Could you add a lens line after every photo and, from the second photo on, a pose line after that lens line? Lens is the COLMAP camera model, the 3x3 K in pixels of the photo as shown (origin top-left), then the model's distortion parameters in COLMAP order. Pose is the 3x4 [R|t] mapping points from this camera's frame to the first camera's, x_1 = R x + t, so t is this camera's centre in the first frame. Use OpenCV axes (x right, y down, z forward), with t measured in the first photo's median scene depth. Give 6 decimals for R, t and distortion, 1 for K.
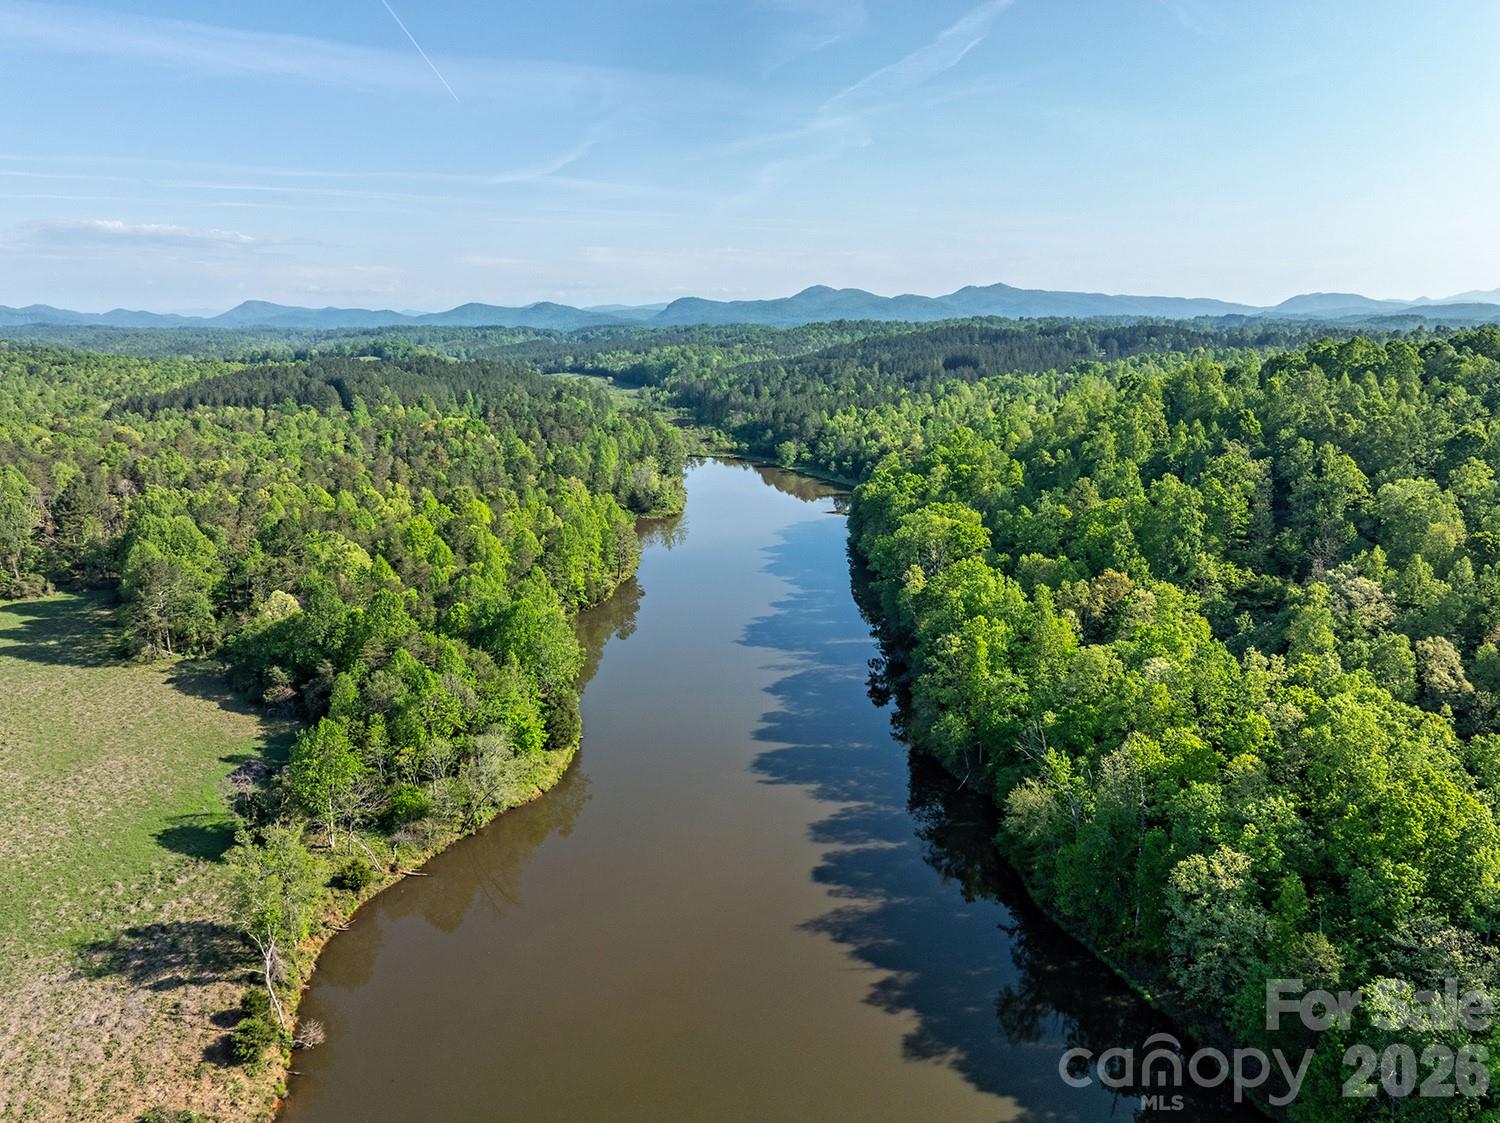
lens RADIAL K [[1052.0, 0, 750.0], [0, 1052.0, 561.5], [0, 0, 1]] dist [-0.052612, 0.019015]
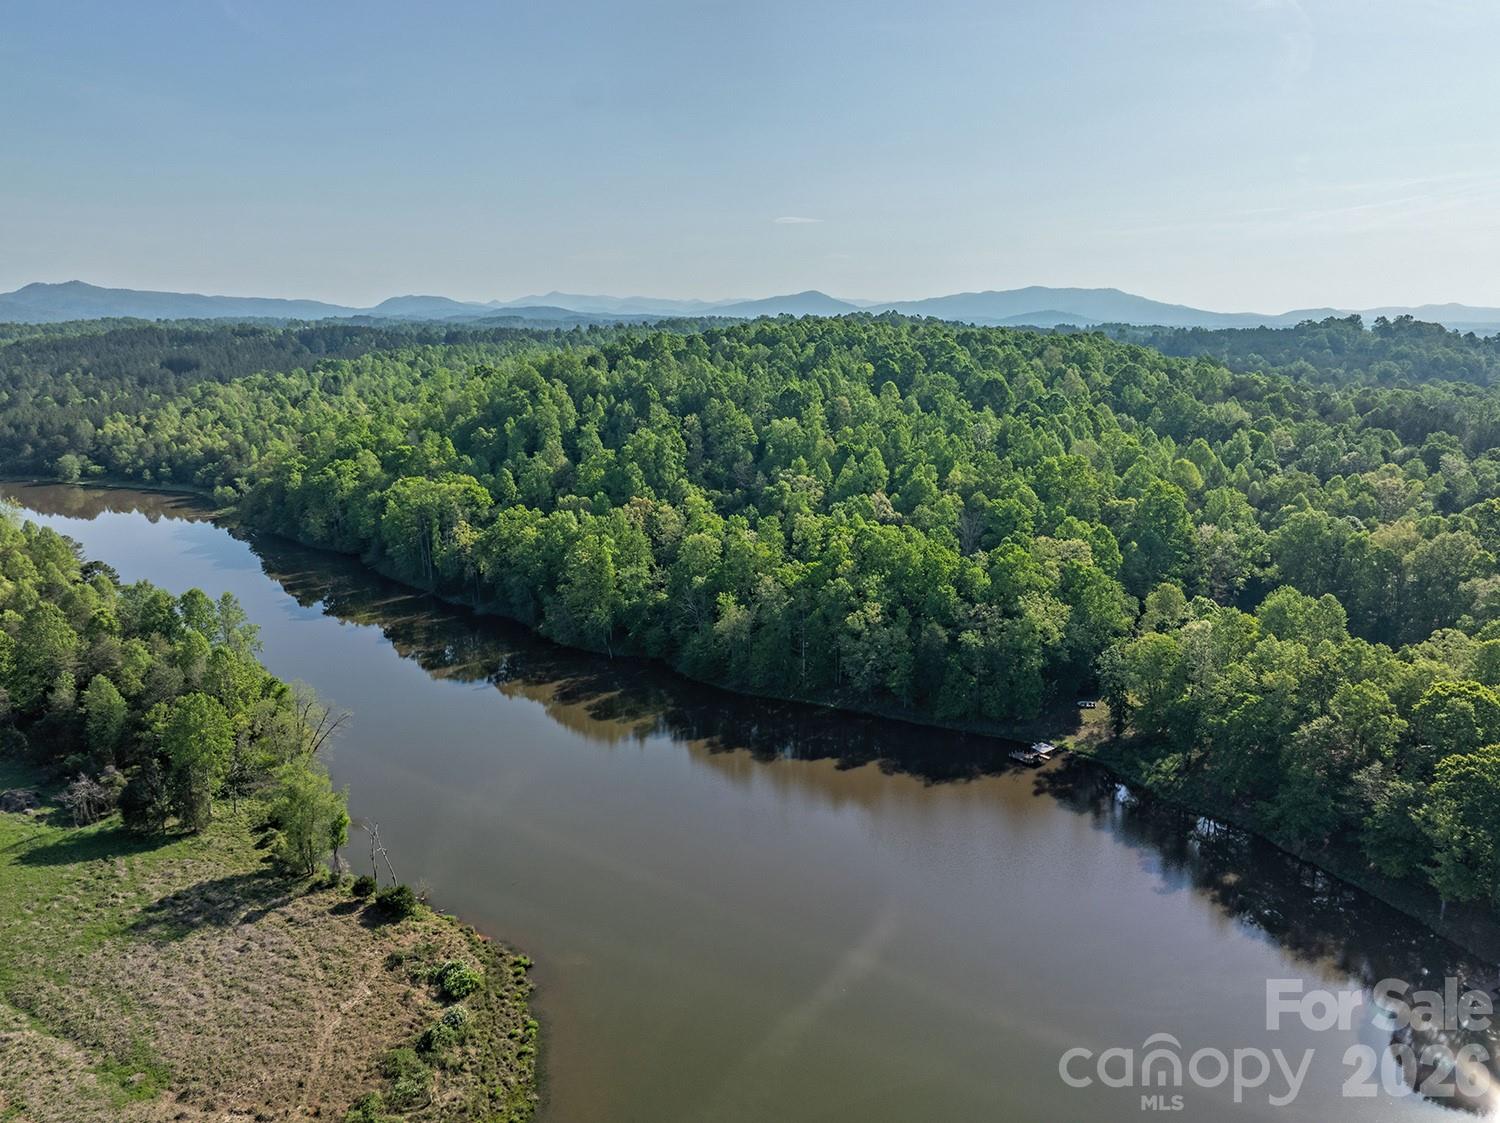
lens RADIAL K [[1052.0, 0, 750.0], [0, 1052.0, 561.5], [0, 0, 1]] dist [-0.052612, 0.019015]
pose [[0.693515, -0.148947, 0.704877, -0.197048], [0.149961, 0.986810, 0.060978, 0.010792], [-0.704662, 0.063415, 0.706704, -0.036967]]
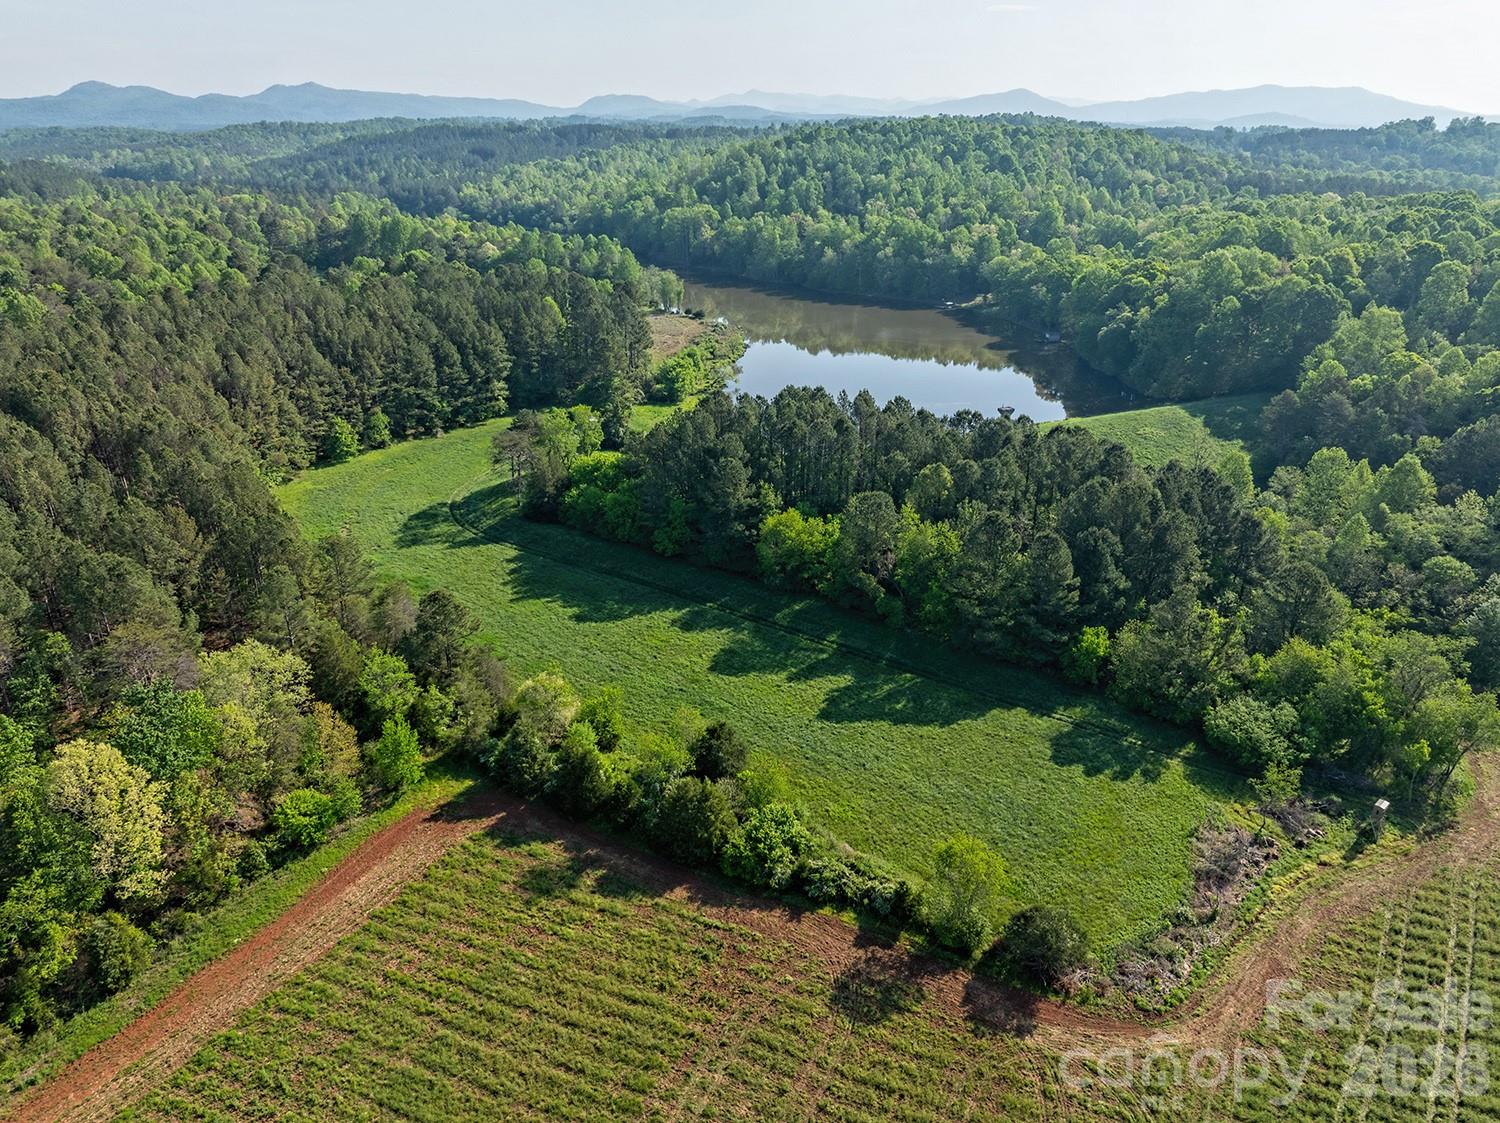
lens RADIAL K [[1052.0, 0, 750.0], [0, 1052.0, 561.5], [0, 0, 1]] dist [-0.052612, 0.019015]
pose [[0.812672, -0.216816, 0.540883, -0.508829], [0.120398, 0.970649, 0.208193, 0.110837], [-0.570148, -0.104072, 0.814924, -0.452549]]
